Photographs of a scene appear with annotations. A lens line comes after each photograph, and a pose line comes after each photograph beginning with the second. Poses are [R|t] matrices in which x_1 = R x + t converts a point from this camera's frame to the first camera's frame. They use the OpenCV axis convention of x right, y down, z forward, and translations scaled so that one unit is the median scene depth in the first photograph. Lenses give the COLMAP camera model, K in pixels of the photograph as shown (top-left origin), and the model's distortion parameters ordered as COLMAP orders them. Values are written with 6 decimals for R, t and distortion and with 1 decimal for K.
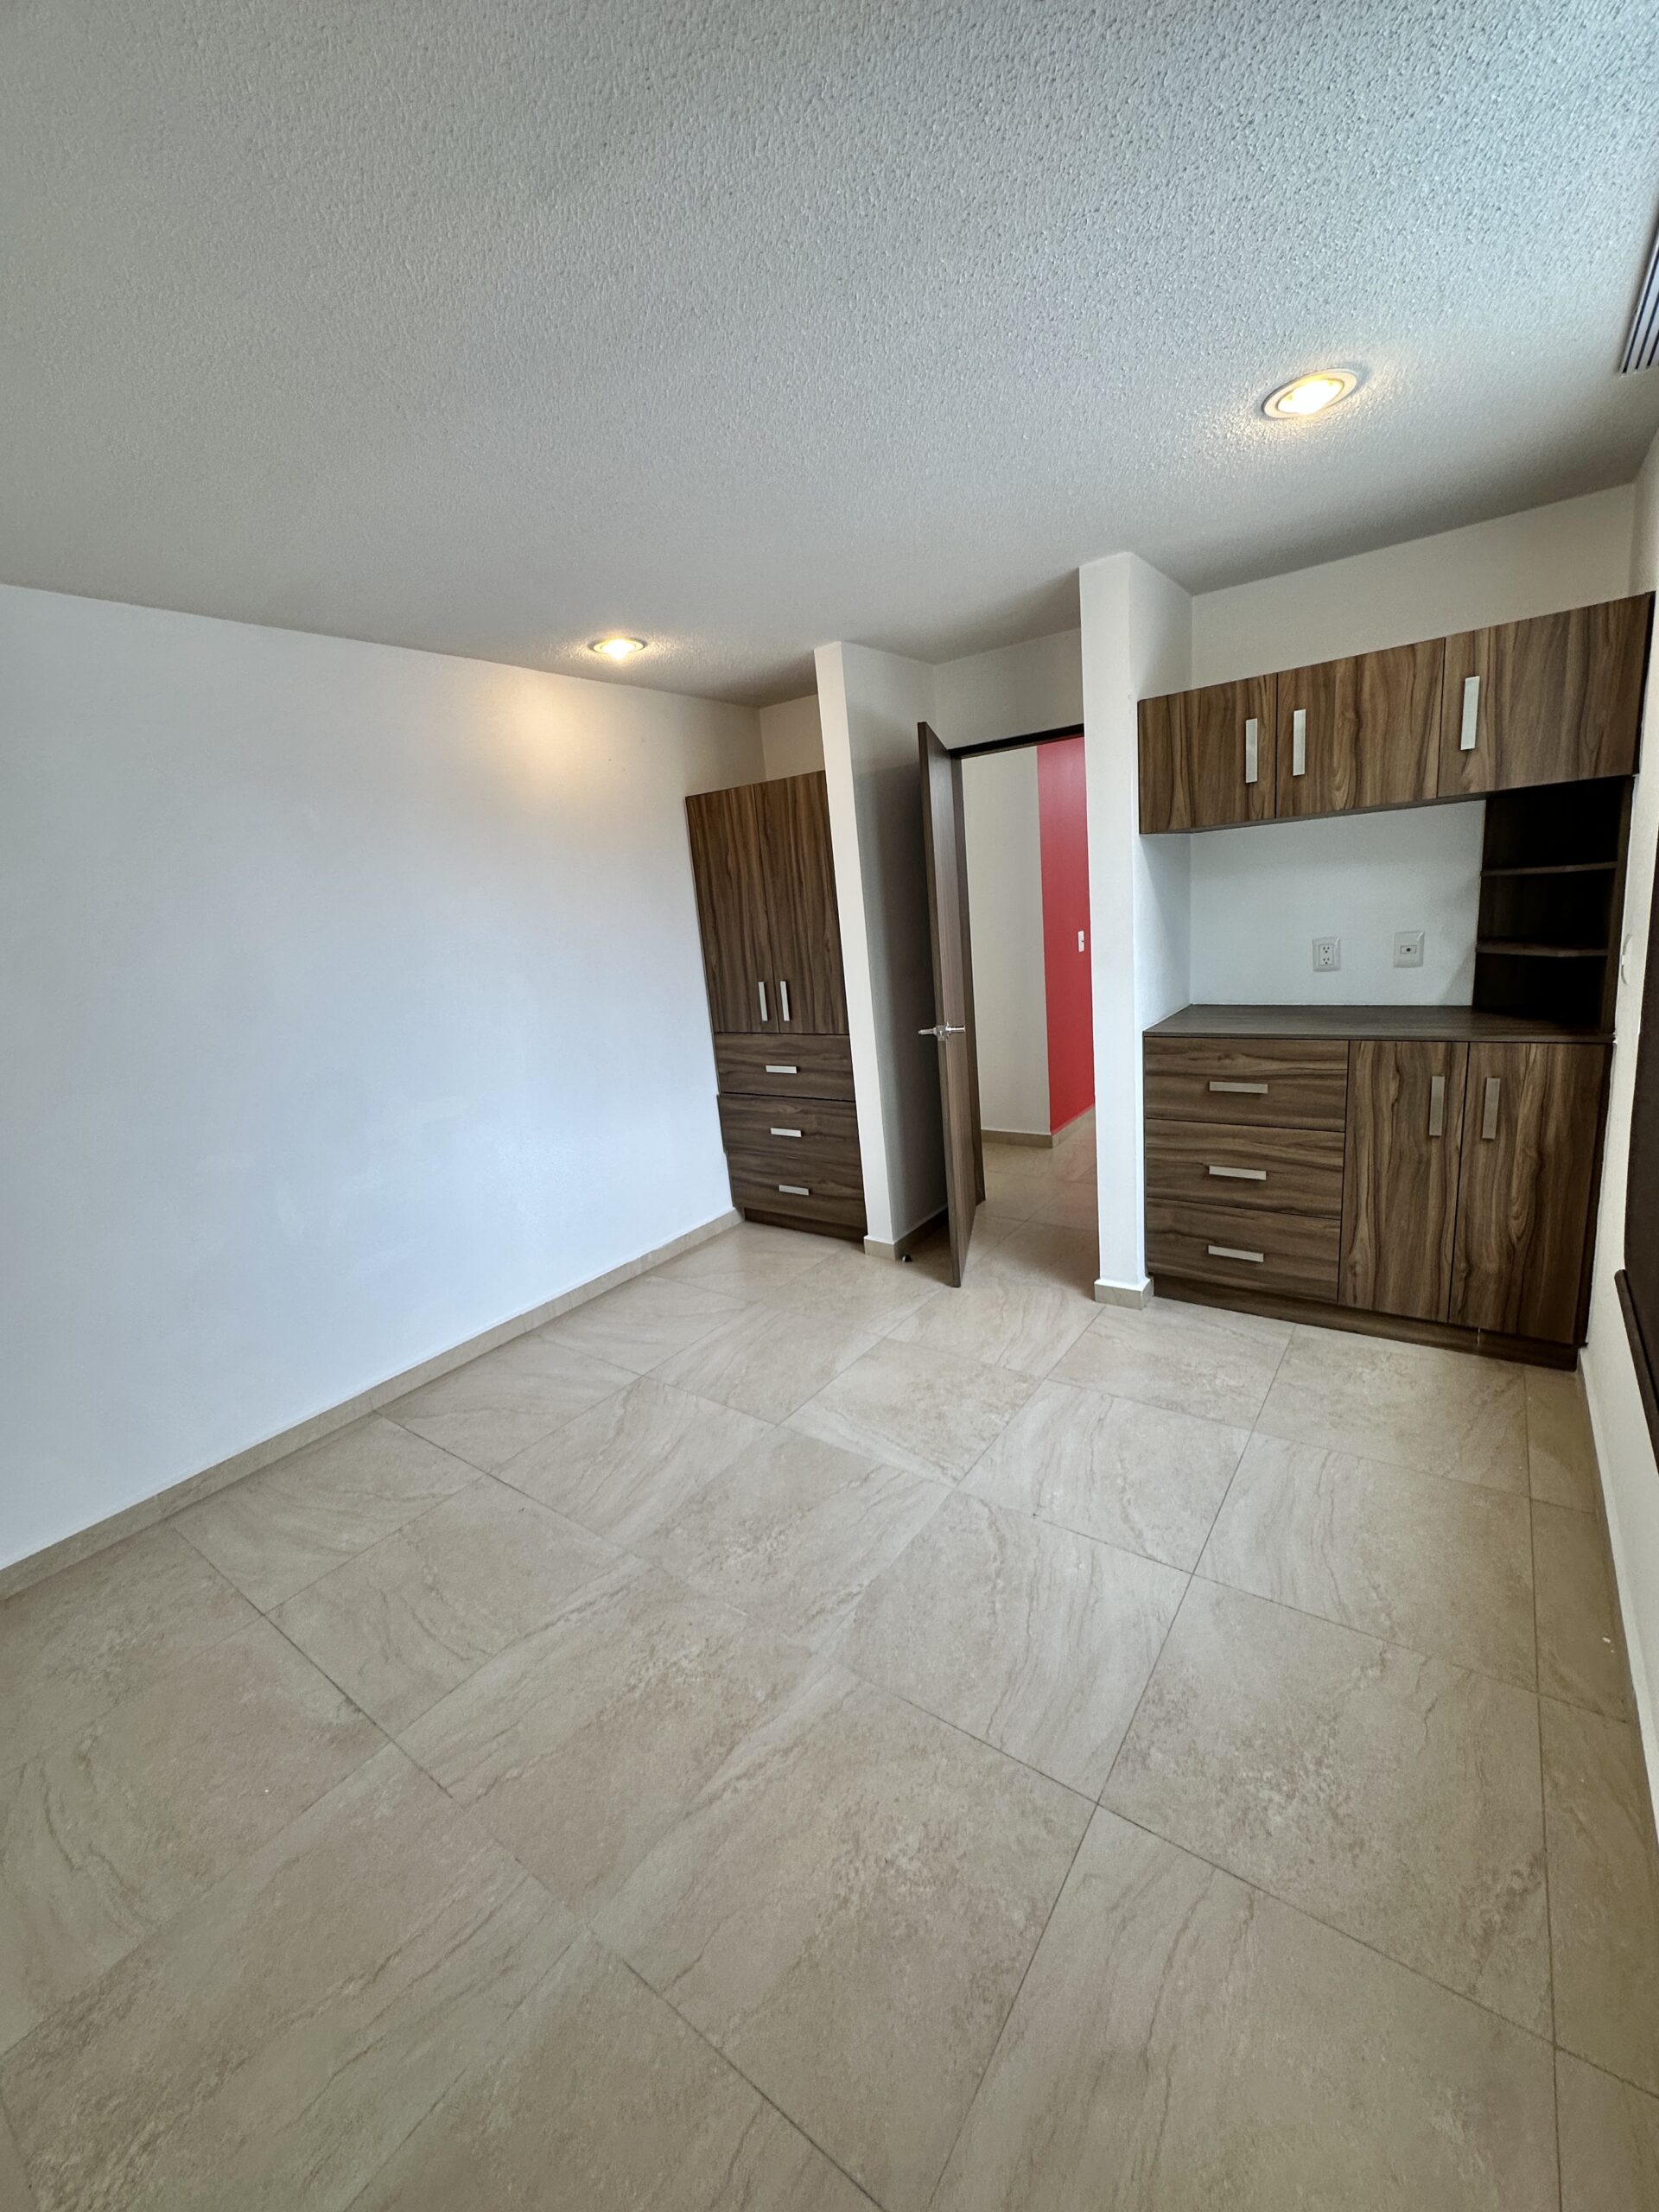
lens RADIAL K [[882.9, 0, 829.5], [0, 882.9, 1106.0], [0, 0, 1]] dist [-0.004815, 0.000693]
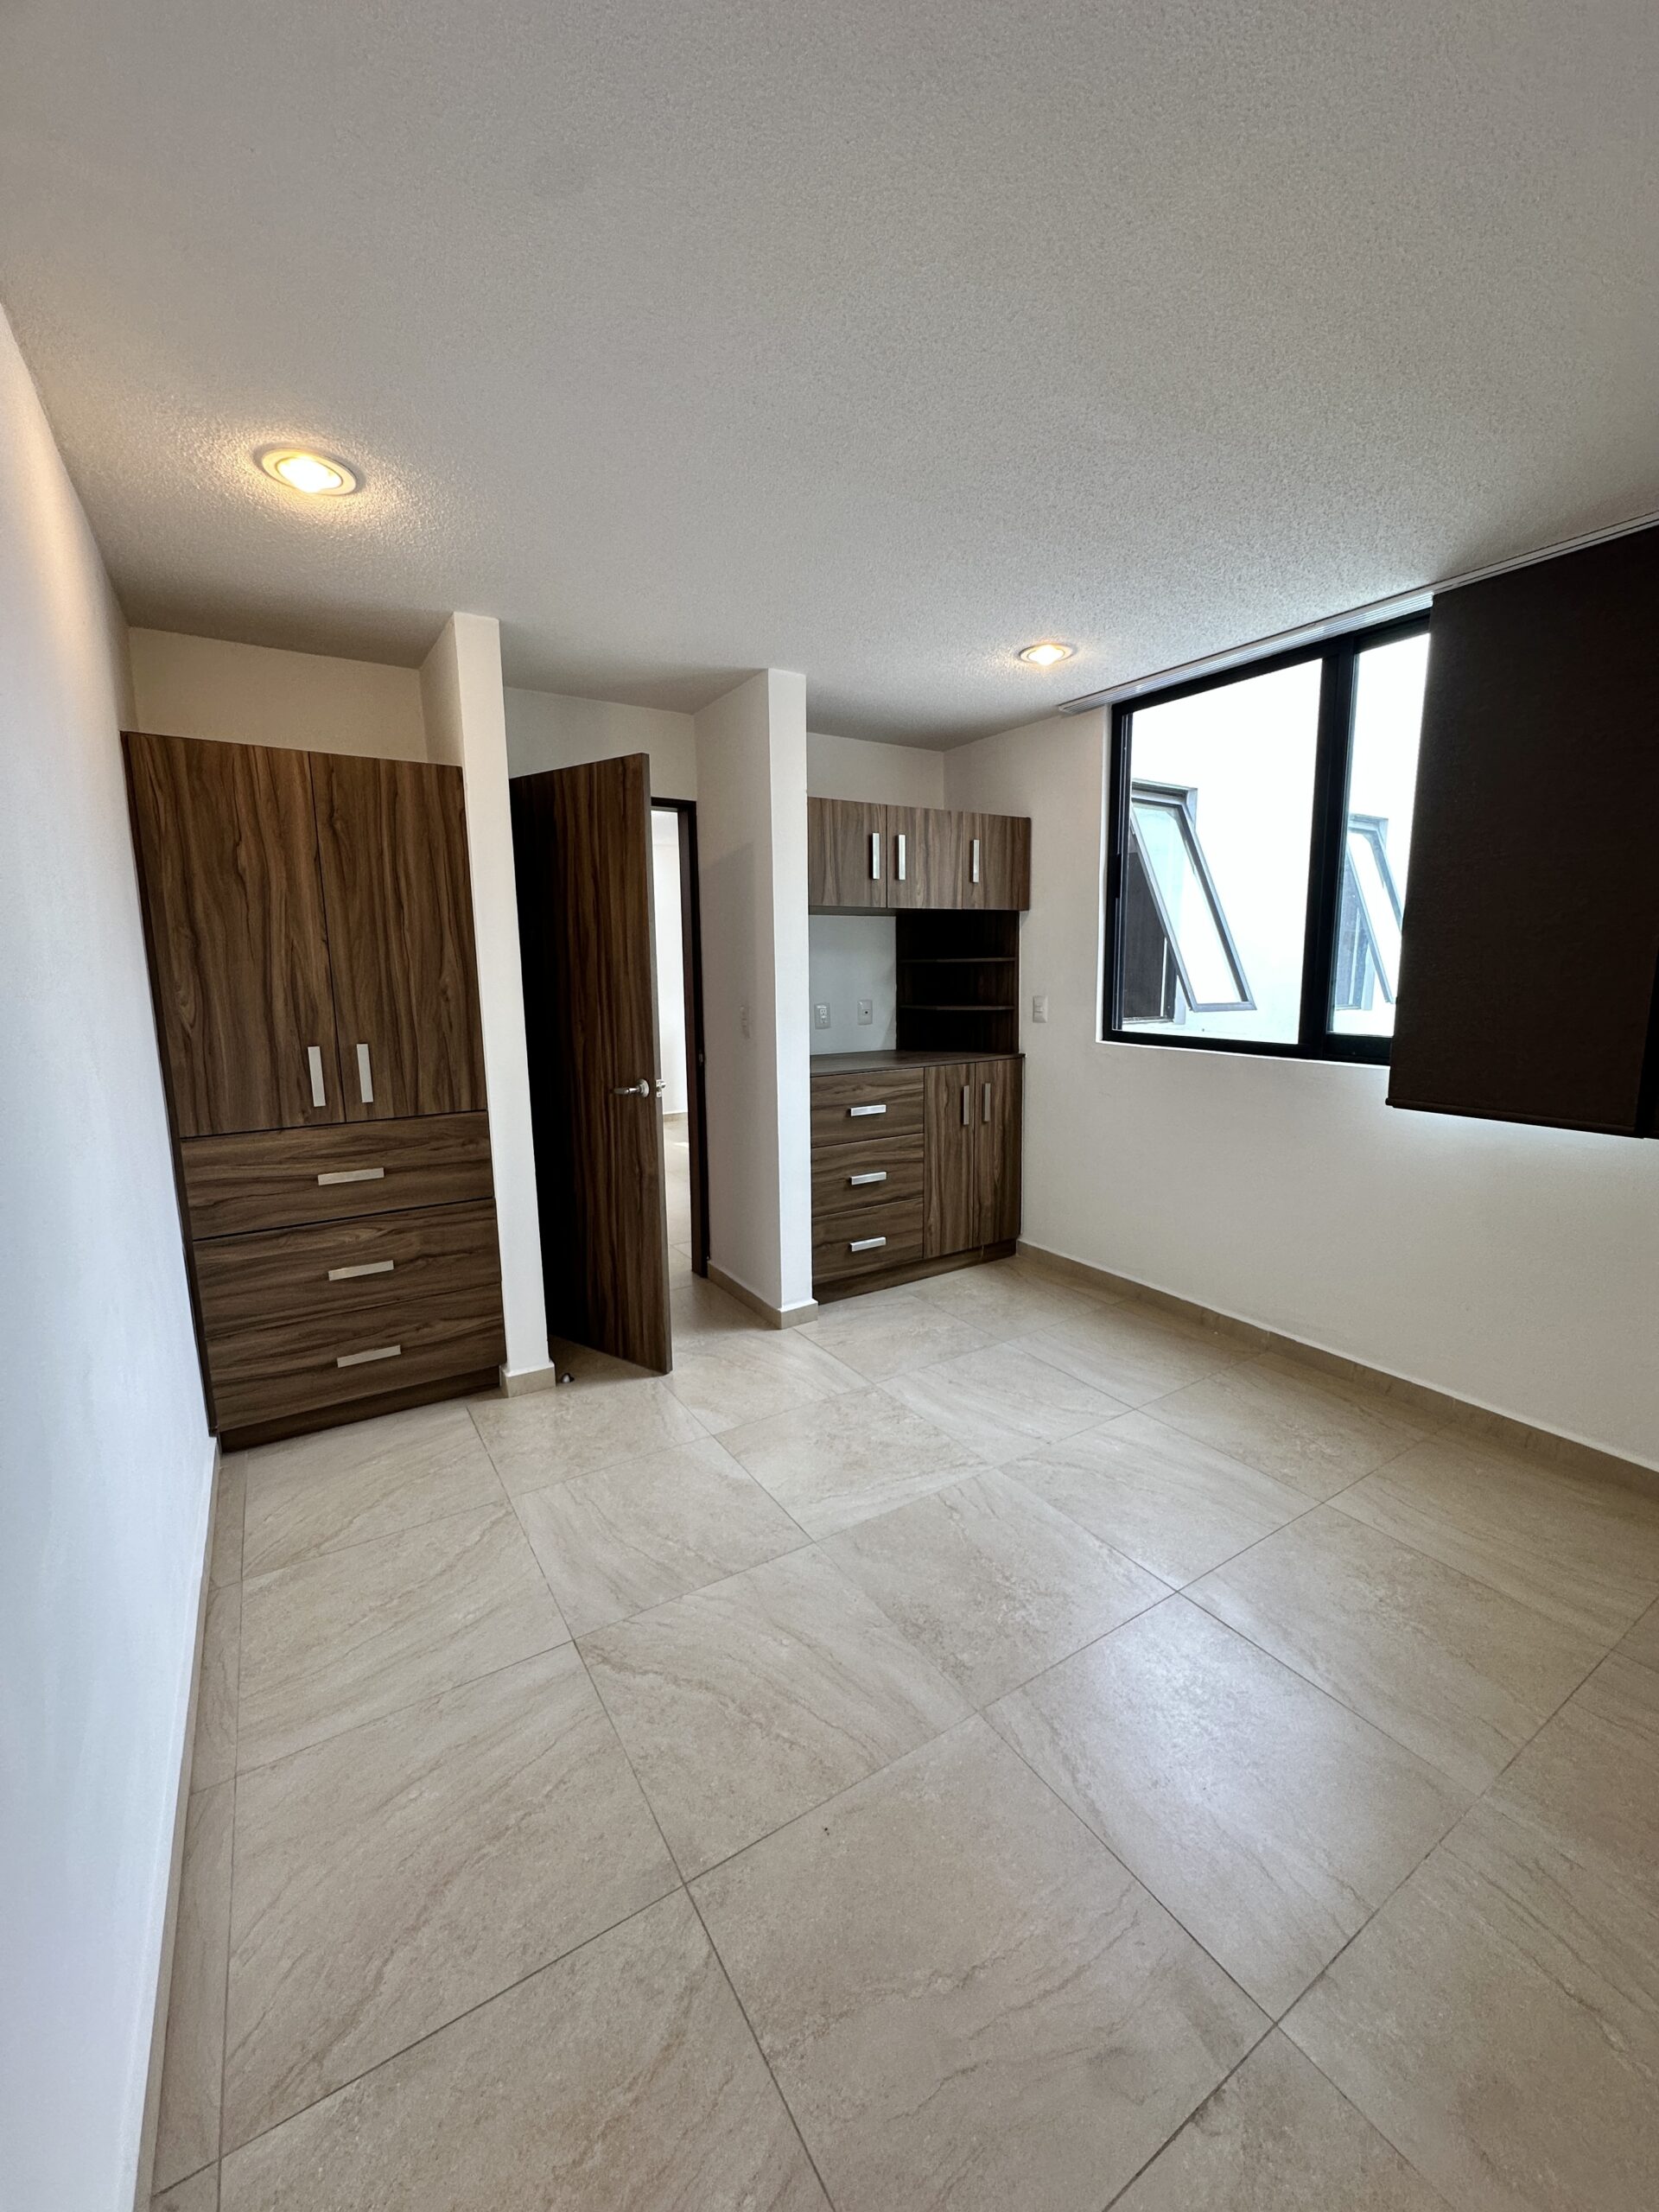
lens RADIAL K [[882.9, 0, 829.5], [0, 882.9, 1106.0], [0, 0, 1]] dist [-0.004815, 0.000693]
pose [[0.366298, -0.060600, 0.928522, -0.716458], [0.191280, 0.981469, -0.011403, -0.022741], [-0.910625, 0.181784, 0.371102, 0.550263]]
